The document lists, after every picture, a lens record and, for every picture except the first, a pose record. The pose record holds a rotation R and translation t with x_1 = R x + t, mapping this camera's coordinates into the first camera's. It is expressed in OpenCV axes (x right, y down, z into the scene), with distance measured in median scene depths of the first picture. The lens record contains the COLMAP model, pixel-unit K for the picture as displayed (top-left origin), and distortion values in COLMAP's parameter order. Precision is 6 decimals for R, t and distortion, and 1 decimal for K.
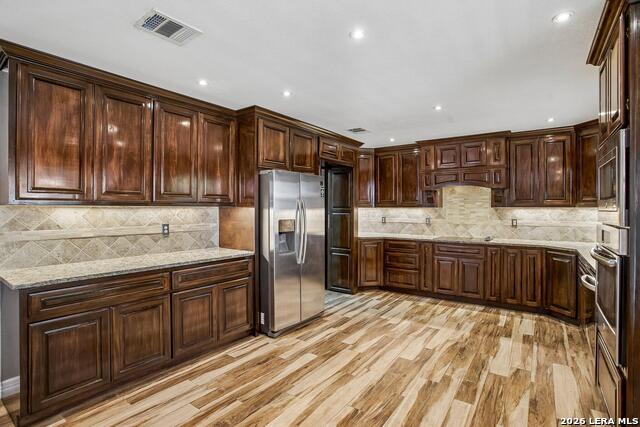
lens RADIAL K [[308.9, 0, 320.3], [0, 308.9, 214.4], [0, 0, 1]] dist [-0.040273, 0.002331]
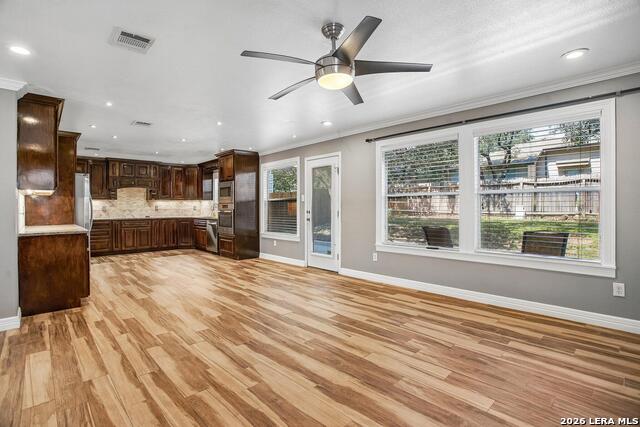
lens RADIAL K [[308.9, 0, 316.2], [0, 308.9, 208.9], [0, 0, 1]] dist [-0.040273, 0.002331]
pose [[0.188309, -0.002677, 0.982106, -1.099647], [0.017543, 0.999846, -0.000639, 0.051042], [-0.981953, 0.017349, 0.188327, -0.373486]]
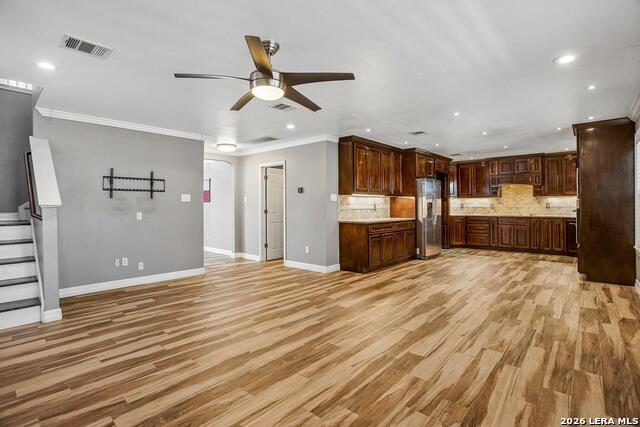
lens RADIAL K [[308.9, 0, 315.1], [0, 308.9, 209.3], [0, 0, 1]] dist [-0.040273, 0.002331]
pose [[0.995141, -0.005547, -0.098301, -0.497304], [0.004806, 0.999958, -0.007781, 0.055858], [0.098340, 0.007271, 0.995126, -0.819637]]
